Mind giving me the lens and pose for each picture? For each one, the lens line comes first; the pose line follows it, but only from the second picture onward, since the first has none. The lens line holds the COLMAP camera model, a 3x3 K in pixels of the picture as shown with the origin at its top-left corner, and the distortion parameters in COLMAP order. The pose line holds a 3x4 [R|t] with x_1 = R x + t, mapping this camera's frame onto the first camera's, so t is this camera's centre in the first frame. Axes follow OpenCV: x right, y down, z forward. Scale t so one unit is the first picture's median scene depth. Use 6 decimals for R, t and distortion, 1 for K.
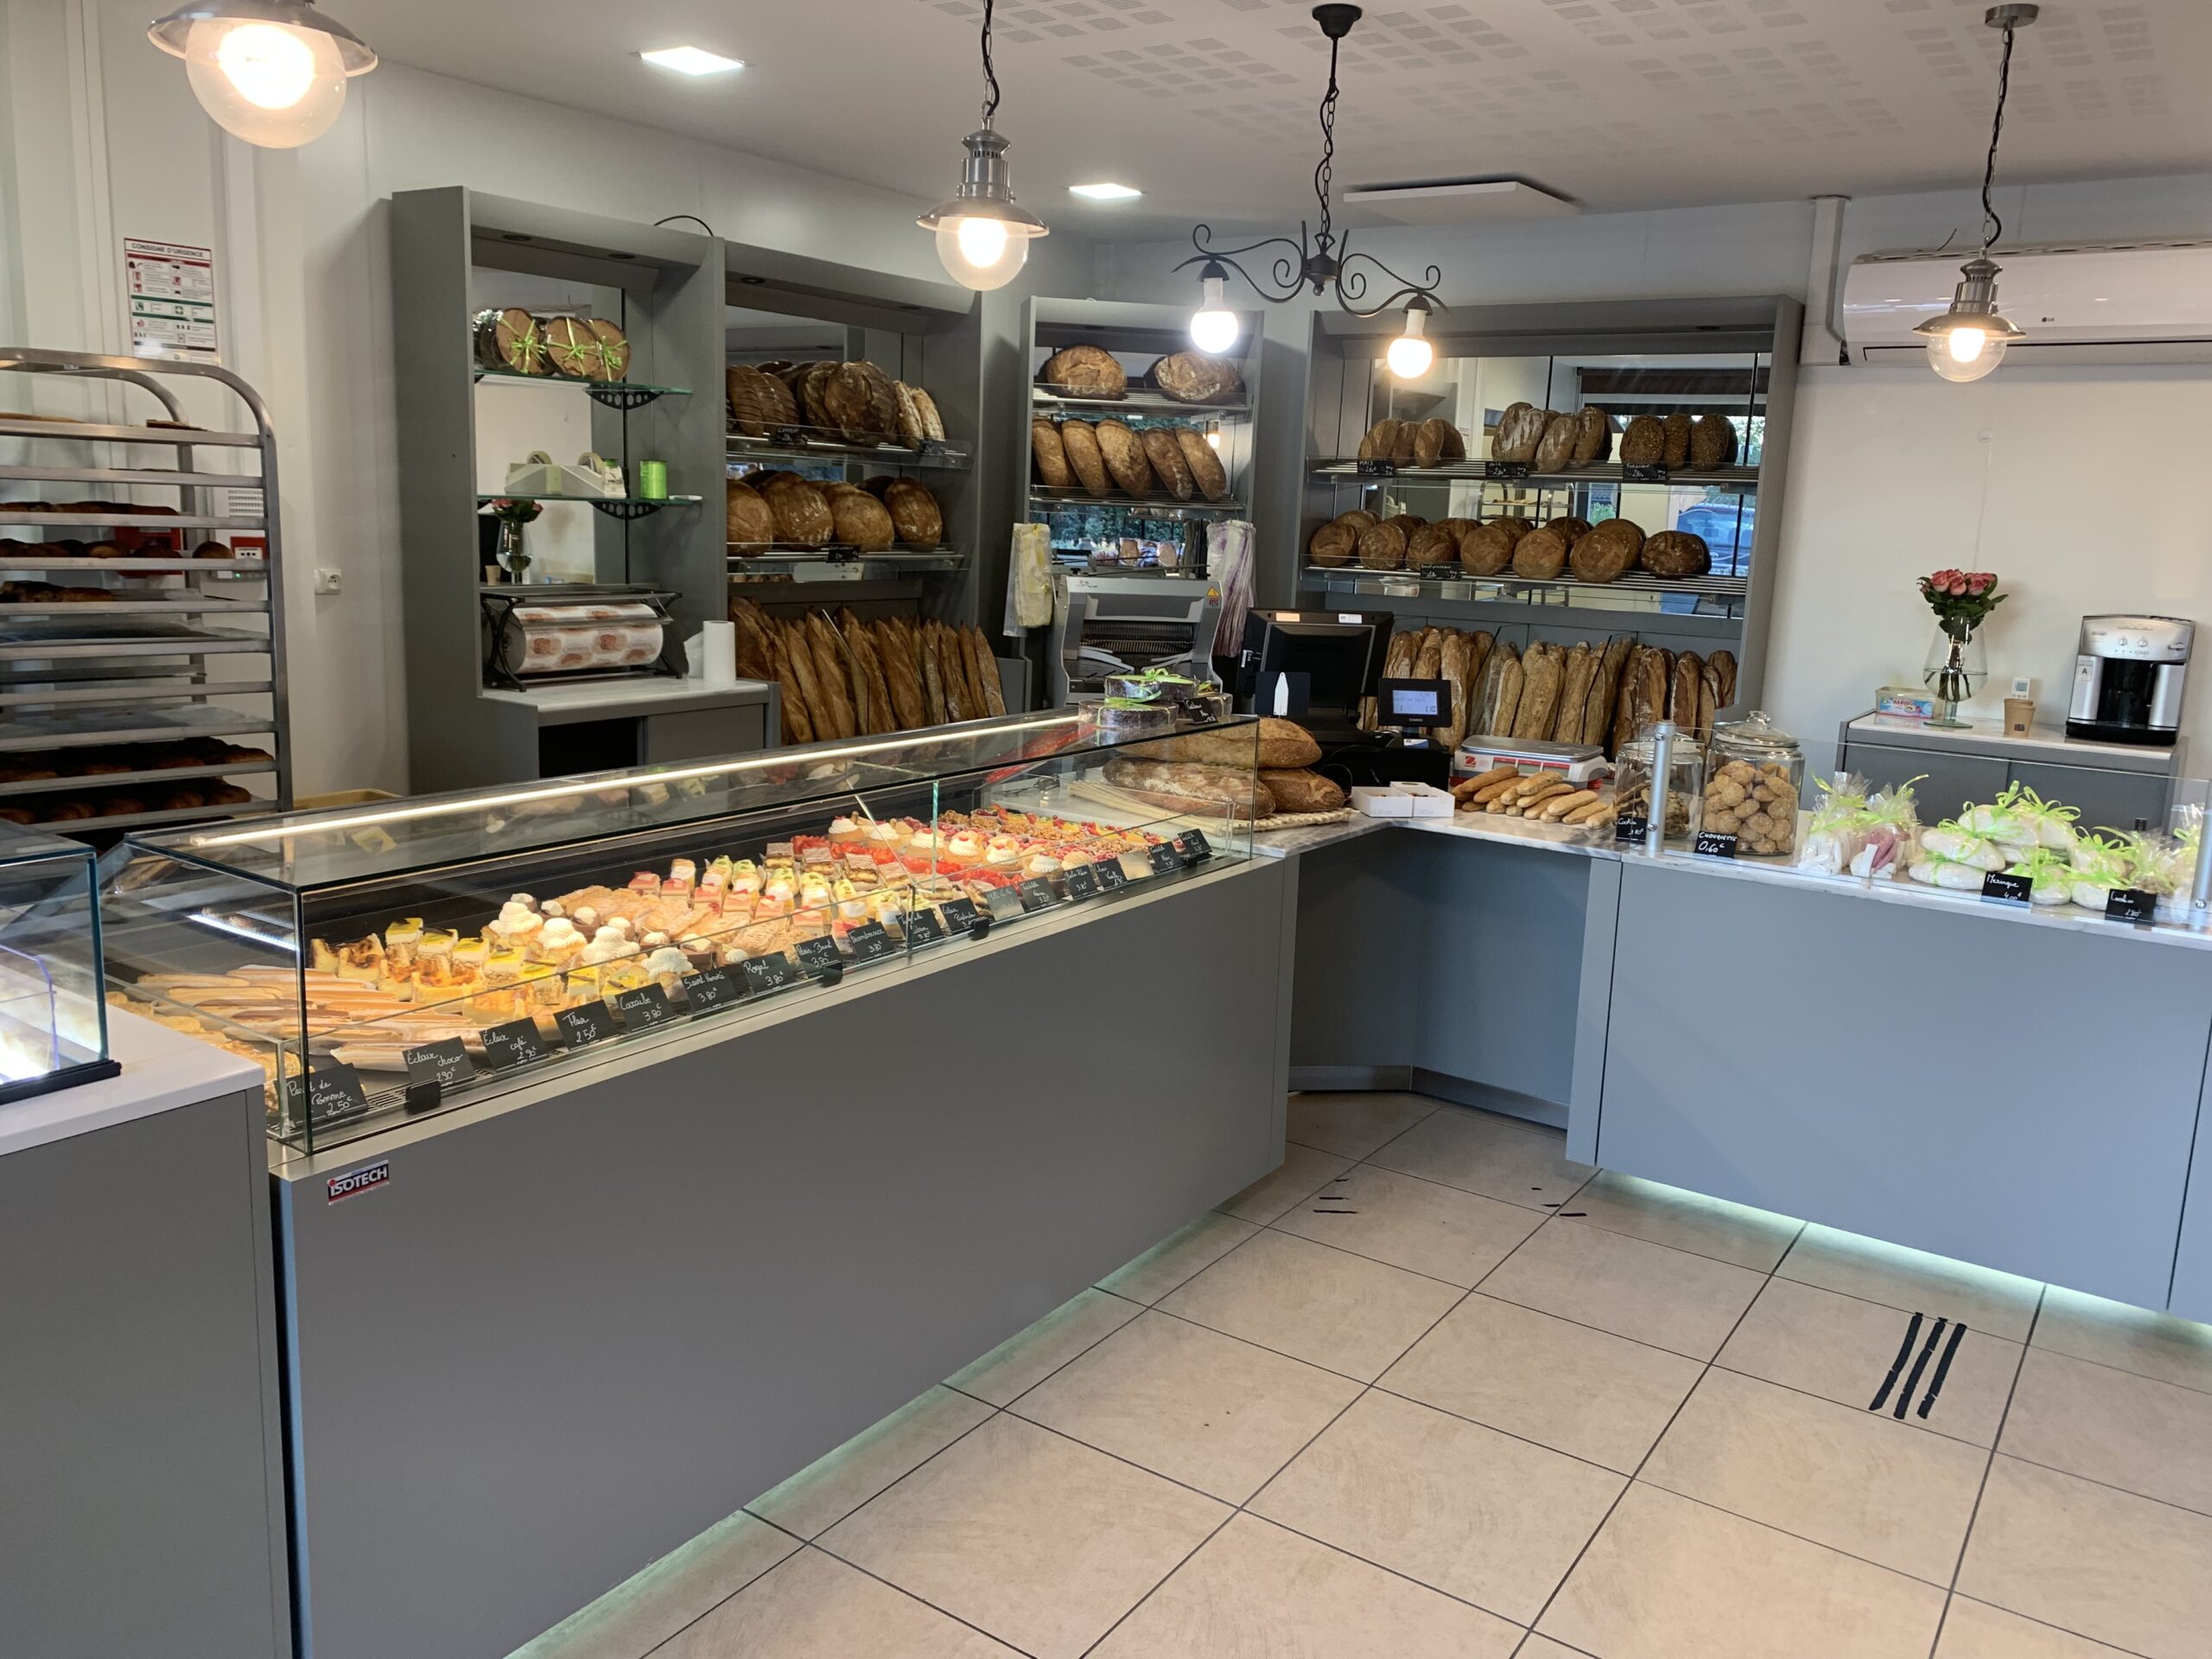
lens RADIAL K [[1701.4, 0, 1102.8], [0, 1701.4, 825.0], [0, 0, 1]] dist [-0.002729, -0.001139]
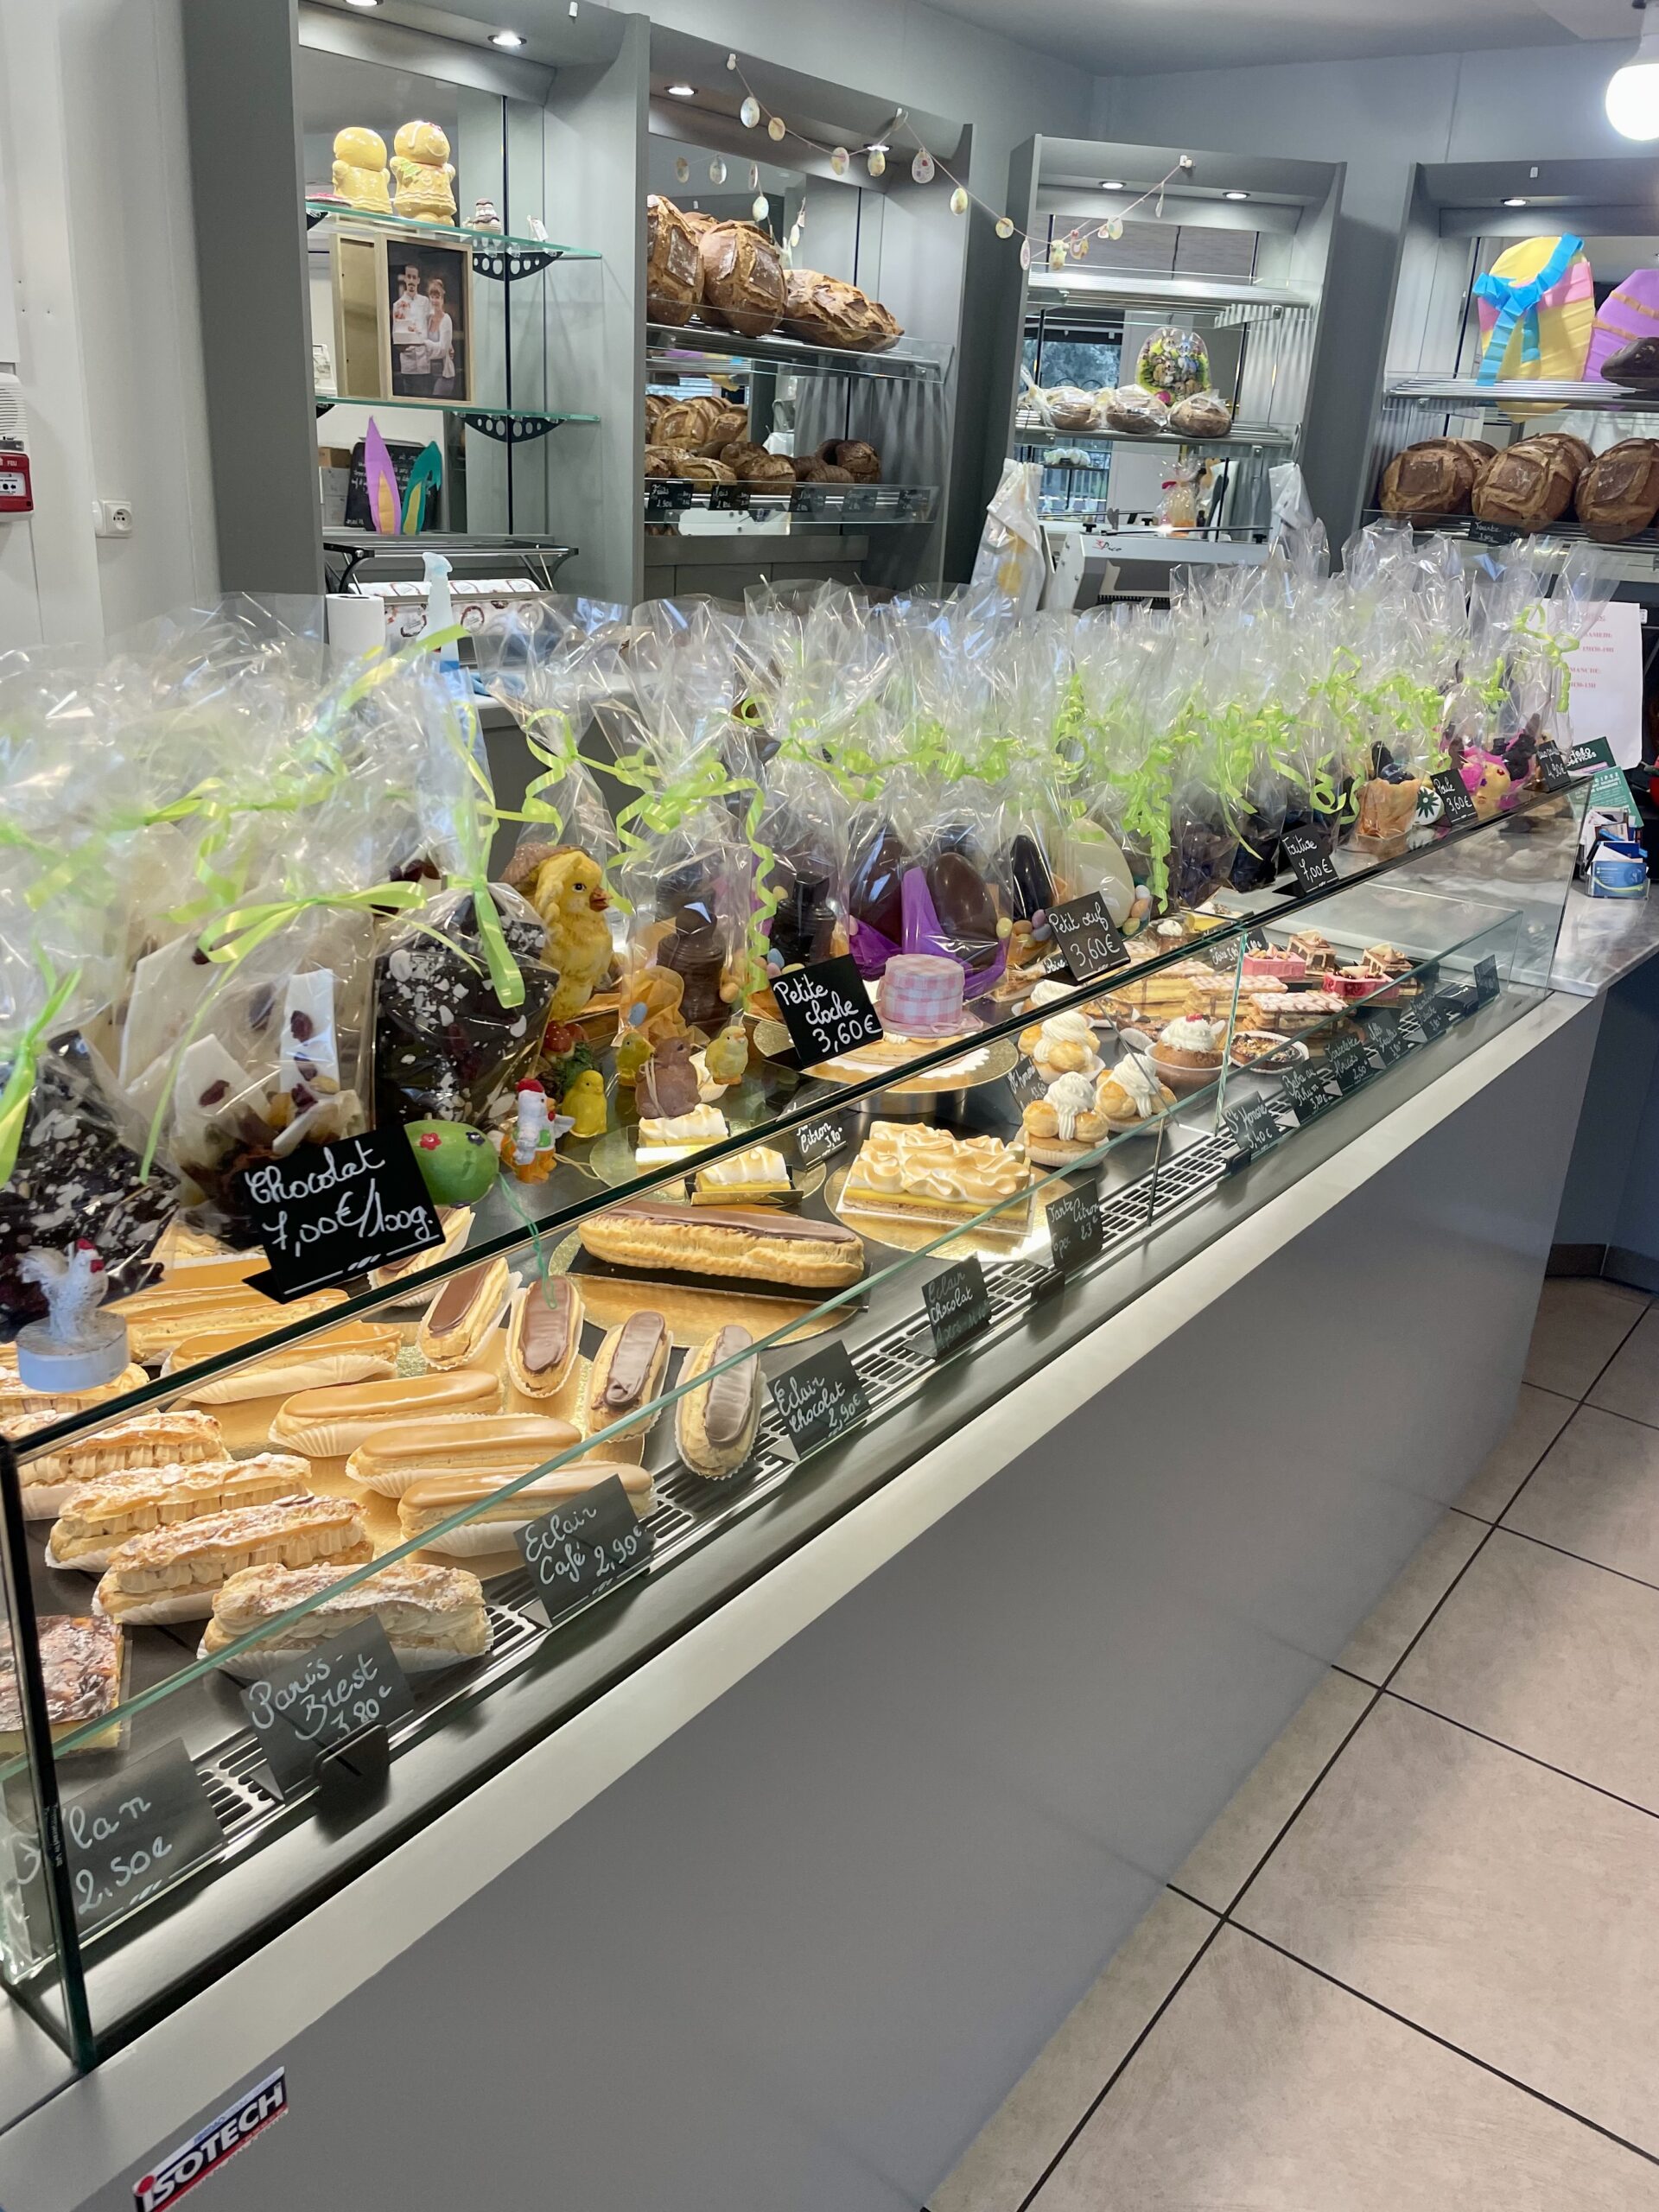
lens RADIAL K [[1696.3, 0, 830.9], [0, 1696.3, 1107.1], [0, 0, 1]] dist [0.043769, -0.072646]
pose [[0.998479, 0.033632, -0.043697, -0.101136], [-0.025419, 0.983973, 0.176495, -0.030490], [0.048933, -0.175116, 0.983331, 0.233820]]
